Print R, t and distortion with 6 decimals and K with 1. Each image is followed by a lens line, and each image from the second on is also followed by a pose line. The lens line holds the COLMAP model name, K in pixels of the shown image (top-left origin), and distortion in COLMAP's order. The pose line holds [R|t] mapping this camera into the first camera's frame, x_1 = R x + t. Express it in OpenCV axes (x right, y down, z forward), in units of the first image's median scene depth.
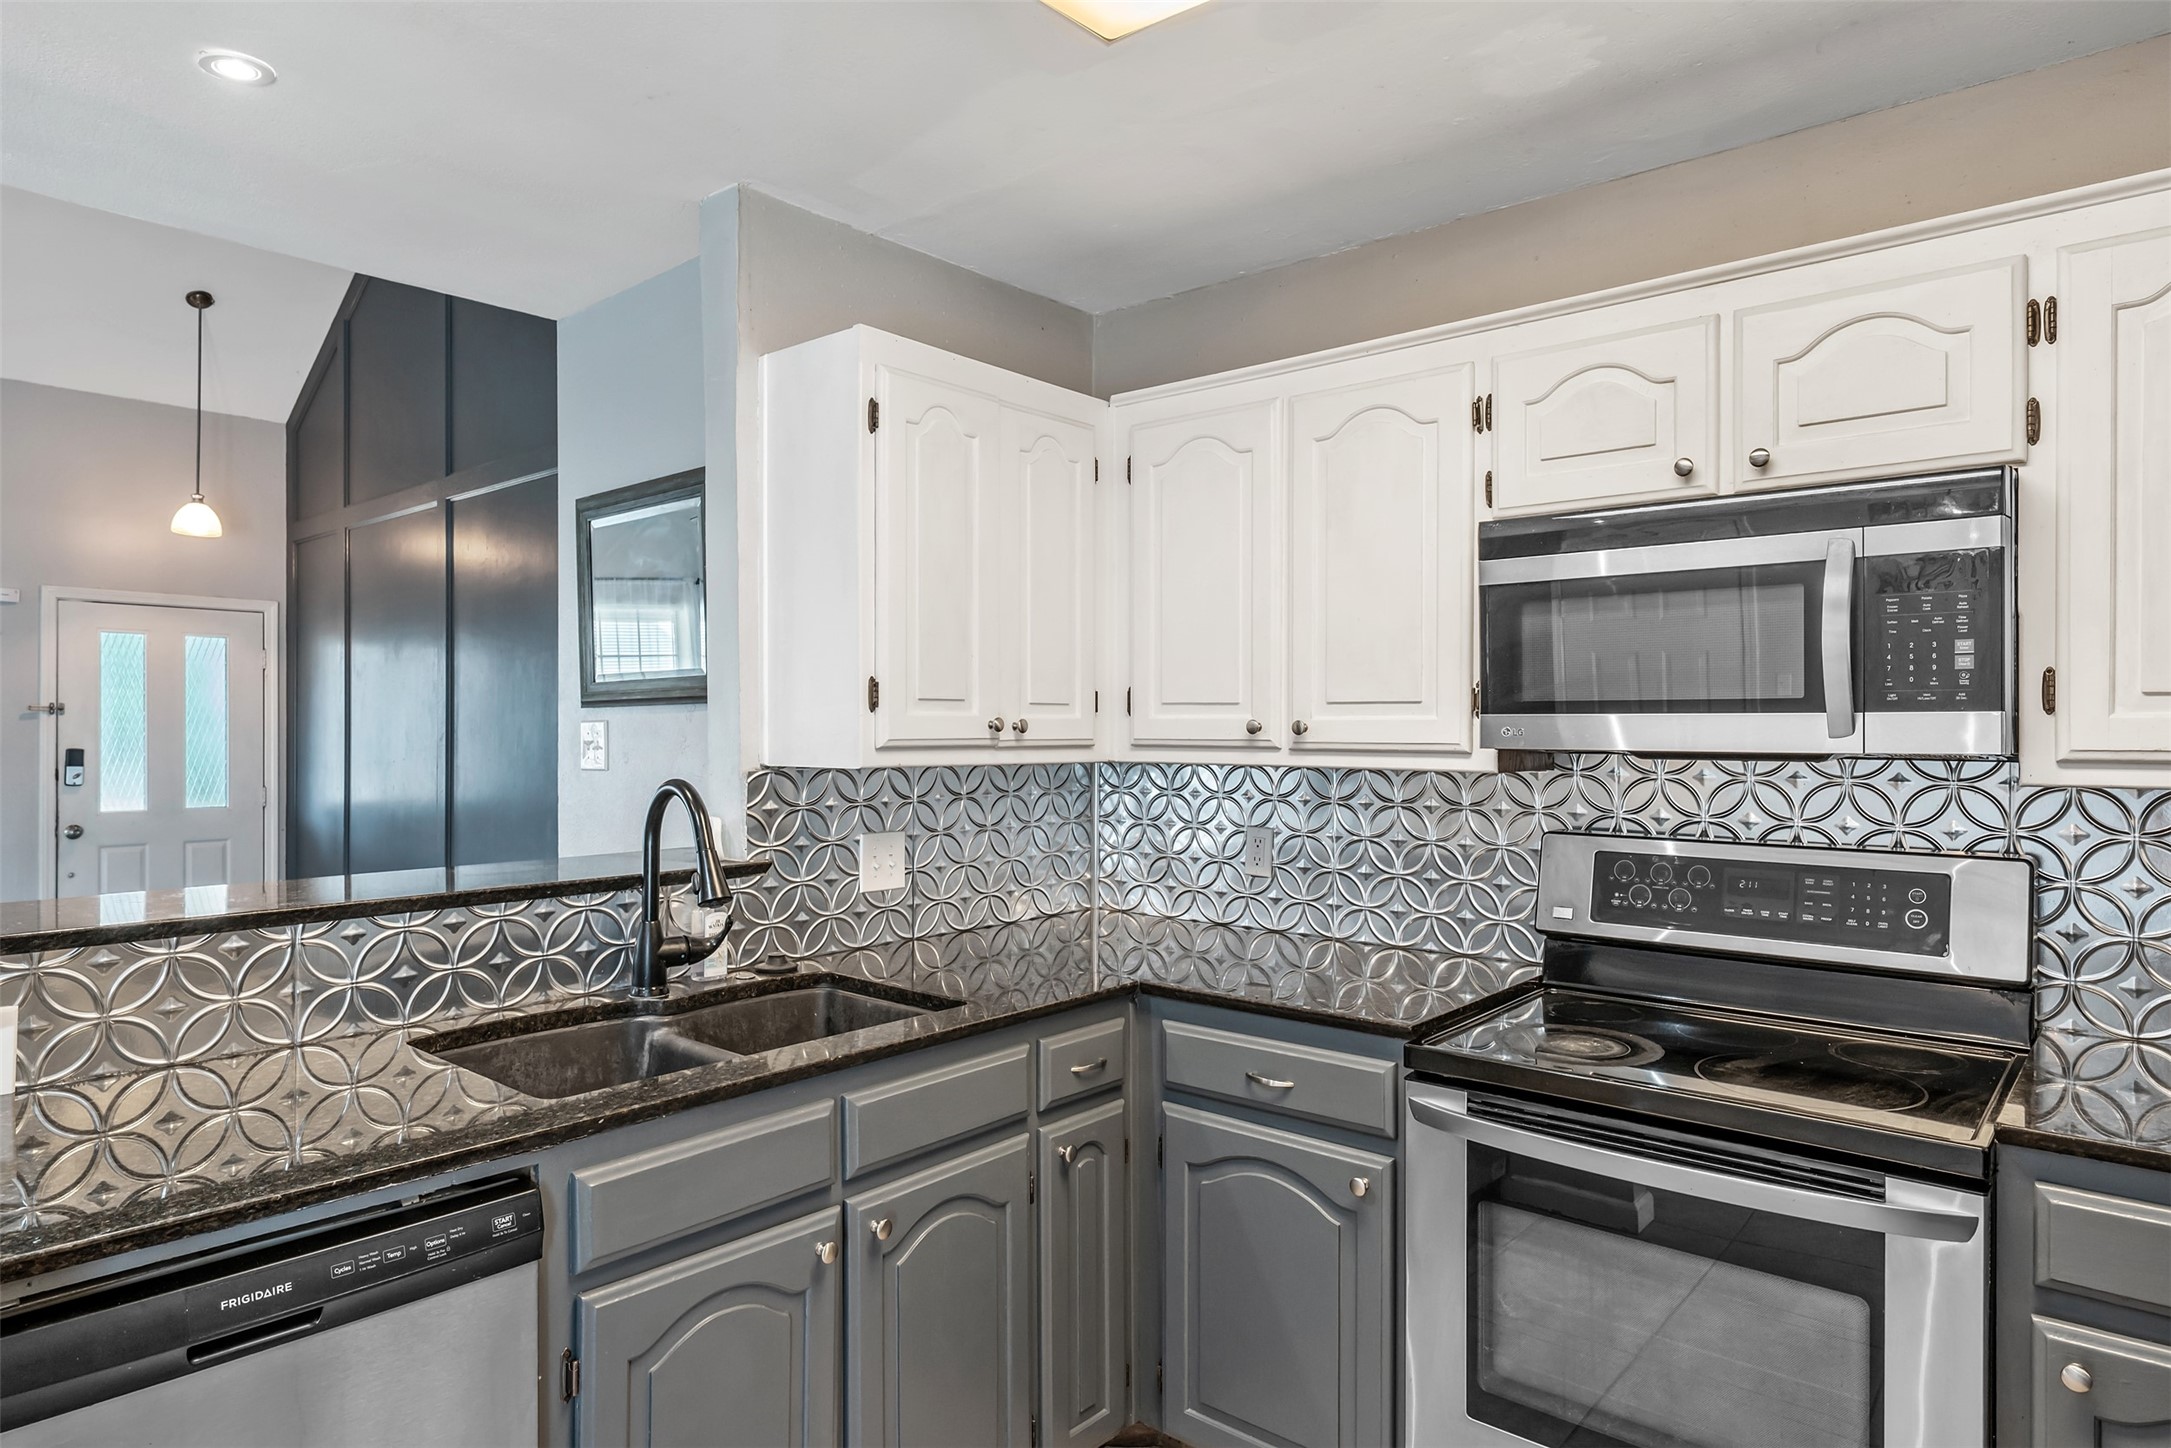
lens RADIAL K [[1285.0, 0, 1085.5], [0, 1285.0, 724.0], [0, 0, 1]] dist [-0.003034, -0.001668]
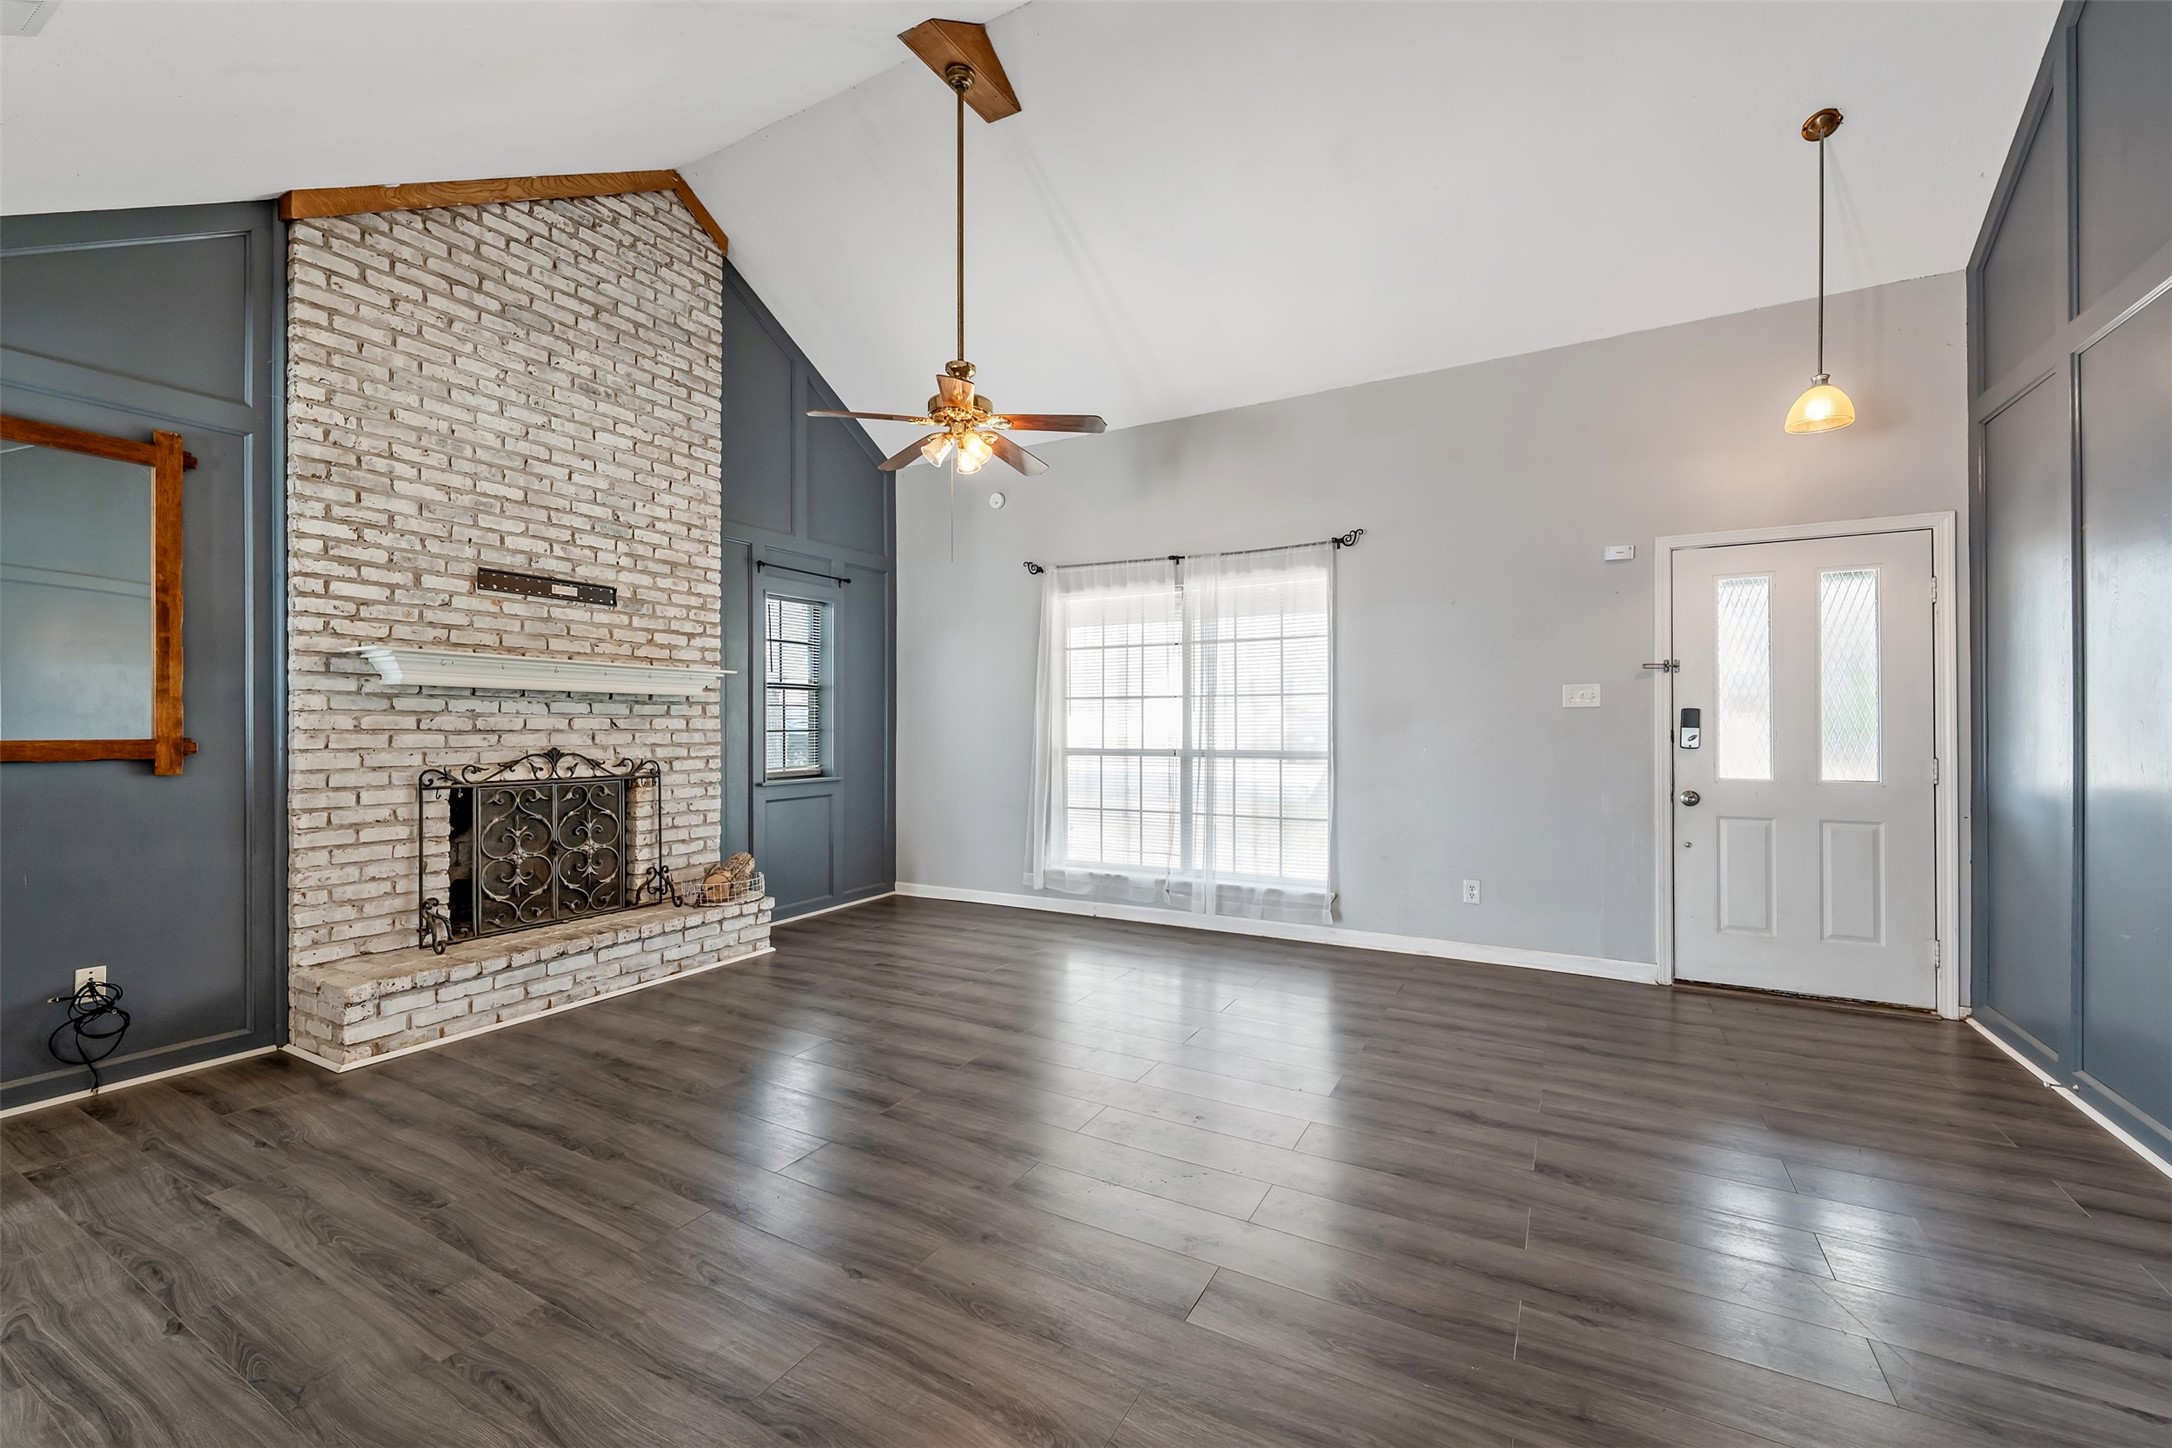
lens RADIAL K [[870.2, 0, 1092.2], [0, 870.2, 721.5], [0, 0, 1]] dist [0.000451, -0.000041]
pose [[0.199641, -0.001833, -0.979867, -0.256811], [0.007399, 0.999973, -0.000363, 0.025502], [0.979841, -0.007177, 0.199649, 0.446566]]
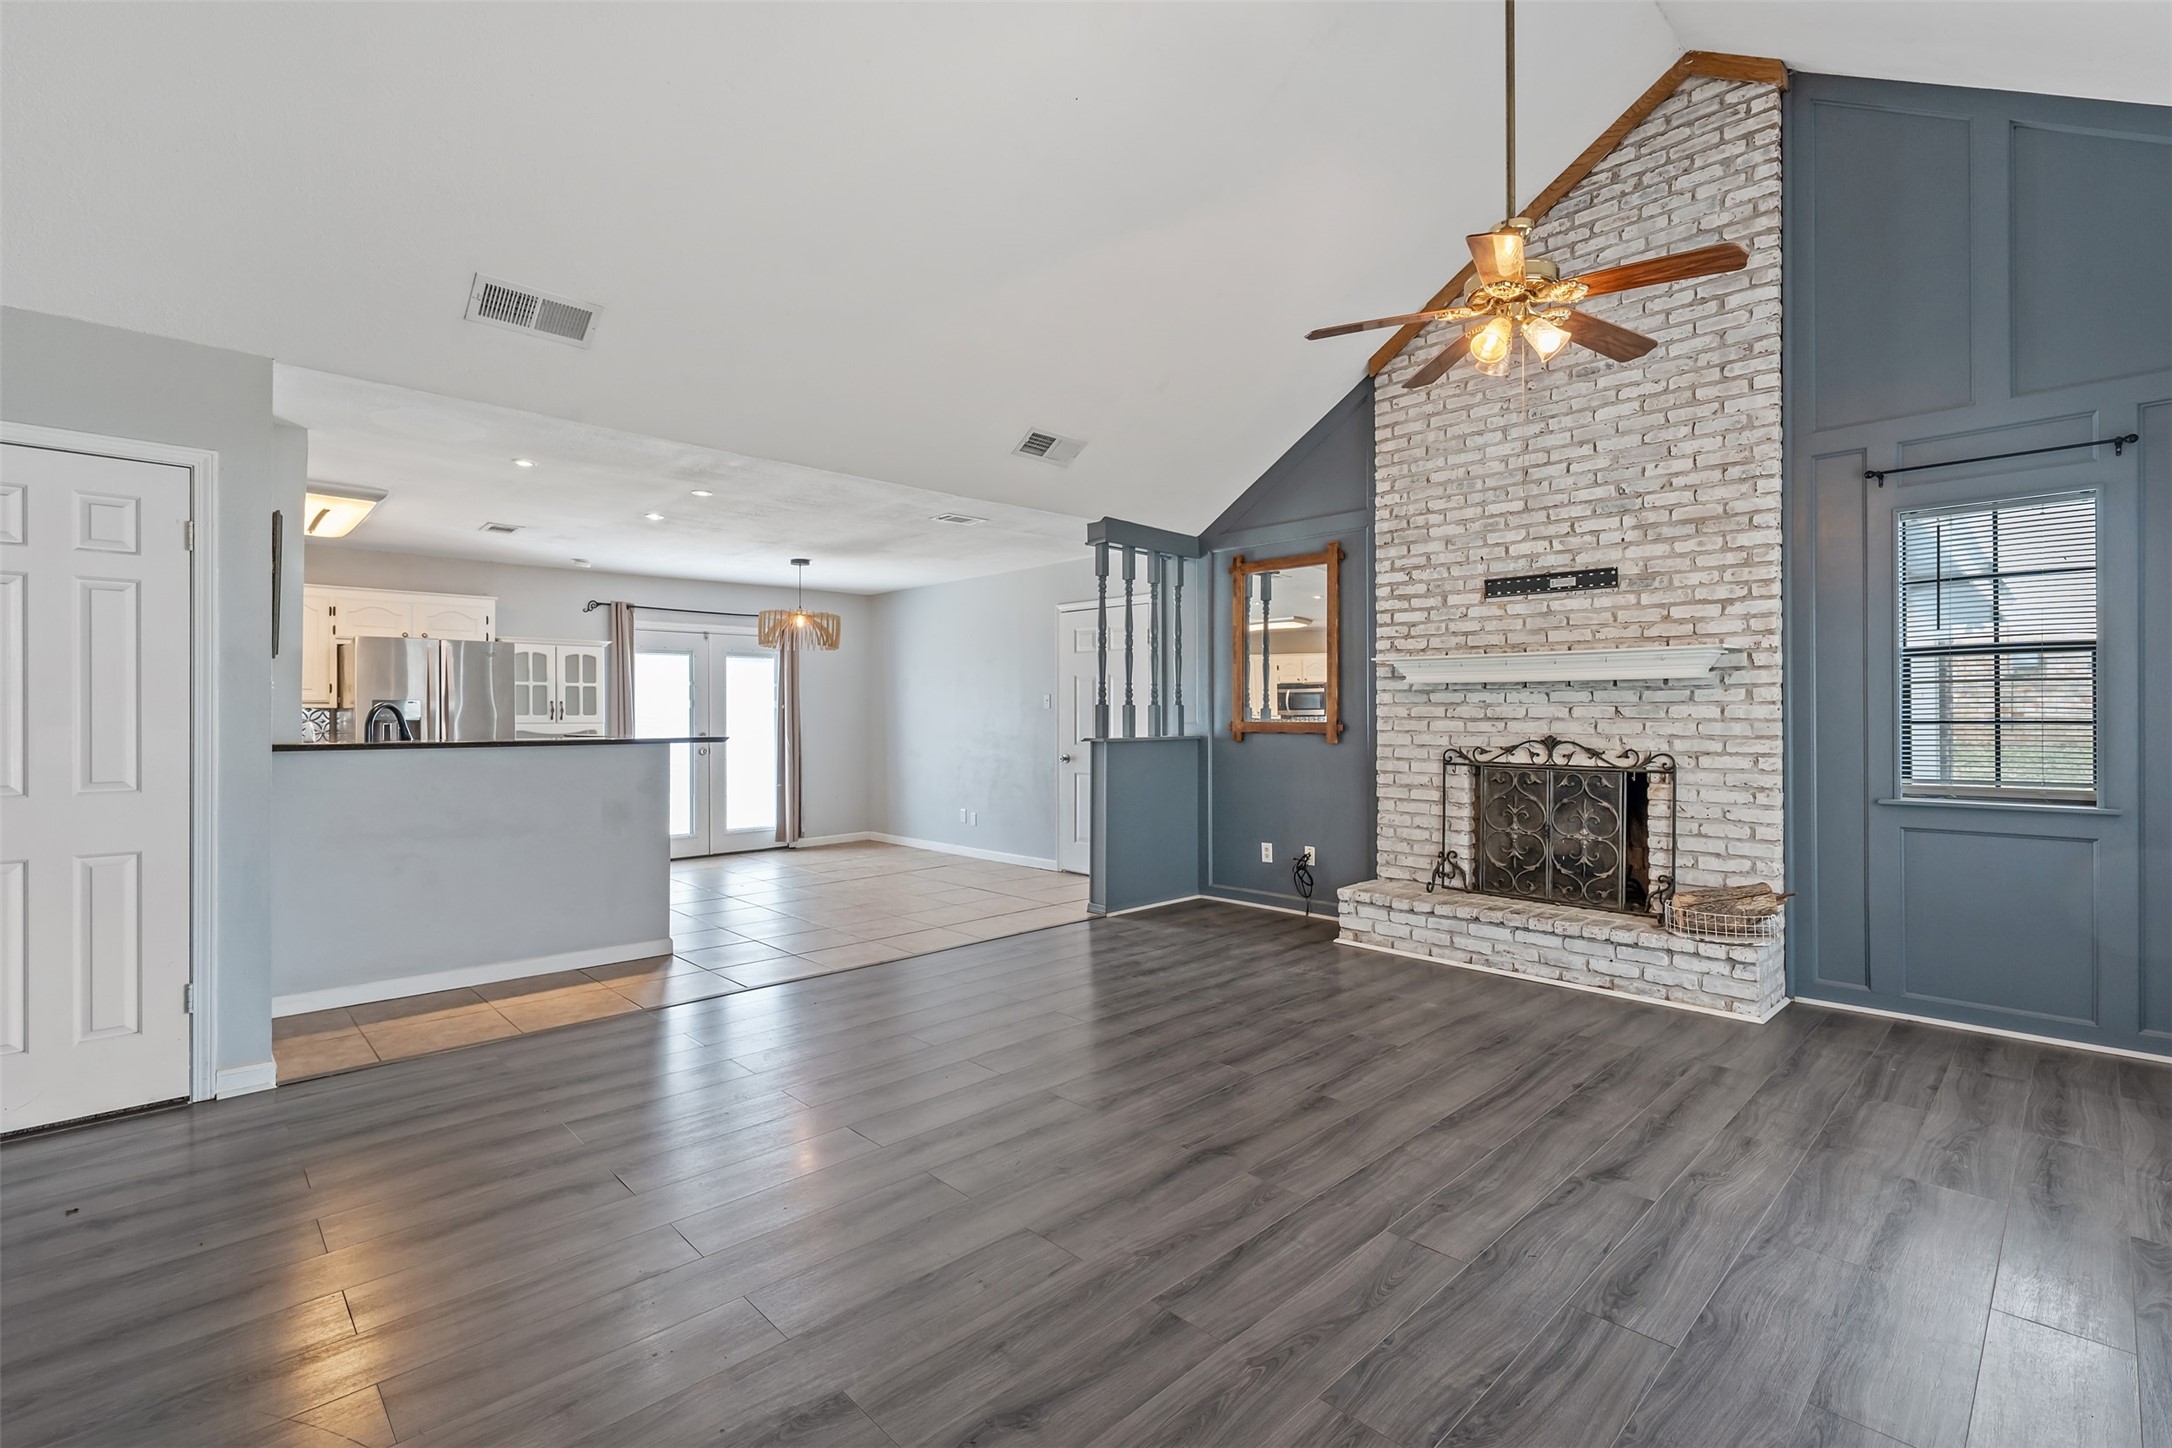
lens RADIAL K [[980.6, 0, 1083.3], [0, 980.6, 714.8], [0, 0, 1]] dist [-0.000637, 0.000756]
pose [[-0.995373, 0.005142, 0.095944, -0.615276], [0.004544, 0.999969, -0.006444, 0.028678], [-0.095974, -0.005978, -0.995366, 0.895258]]
